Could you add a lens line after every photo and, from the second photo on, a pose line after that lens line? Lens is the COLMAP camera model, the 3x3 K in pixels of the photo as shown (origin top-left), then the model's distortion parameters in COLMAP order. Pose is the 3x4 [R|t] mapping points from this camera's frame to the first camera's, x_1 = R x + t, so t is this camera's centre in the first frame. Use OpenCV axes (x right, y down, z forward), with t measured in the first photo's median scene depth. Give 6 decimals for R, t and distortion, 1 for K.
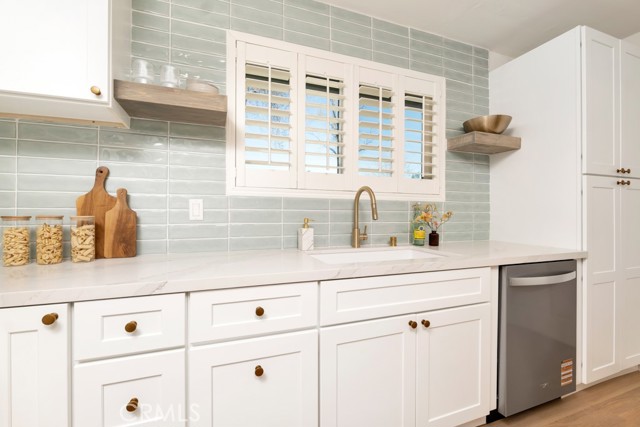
lens RADIAL K [[277.8, 0, 320.0], [0, 277.8, 211.4], [0, 0, 1]] dist [0.000527, 0.000077]
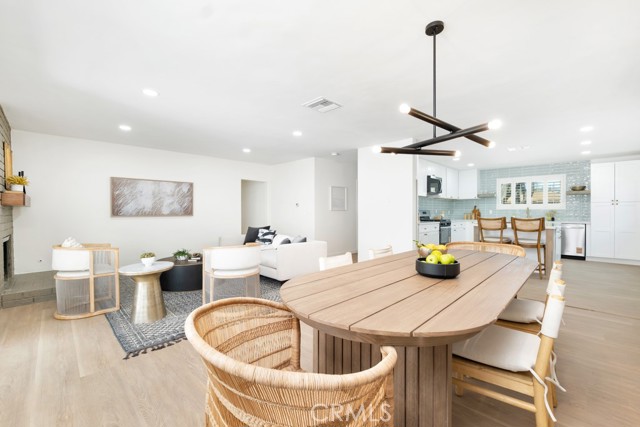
lens RADIAL K [[272.6, 0, 313.3], [0, 272.6, 213.9], [0, 0, 1]] dist [-0.002000, -0.000353]
pose [[0.405569, 0.005278, -0.914049, 2.725057], [0.001838, 0.999977, 0.006589, -0.008437], [0.914062, -0.004353, 0.405550, -3.925212]]
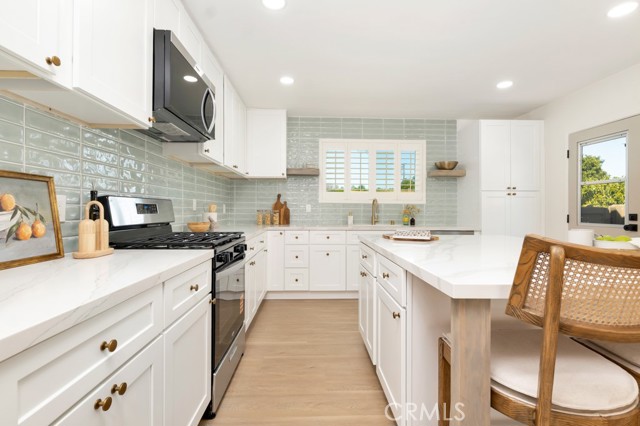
lens RADIAL K [[300.7, 0, 320.0], [0, 300.7, 213.0], [0, 0, 1]] dist [0.001633, 0.000396]
pose [[0.948042, 0.003538, -0.318124, 0.495749], [0.000998, 0.999900, 0.014093, -0.000786], [0.318143, -0.013678, 0.947944, -1.456912]]
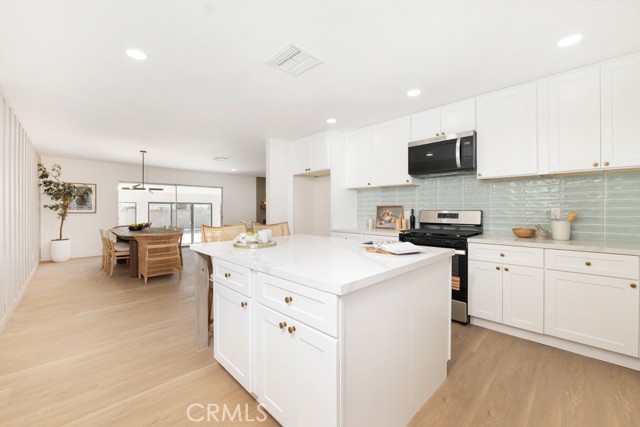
lens RADIAL K [[262.3, 0, 318.1], [0, 262.3, 213.6], [0, 0, 1]] dist [-0.001632, 0.000076]
pose [[-0.909397, -0.001292, -0.415926, 1.185560], [-0.002668, 0.999993, 0.002727, -0.018978], [0.415920, 0.003590, -0.909394, 0.702596]]
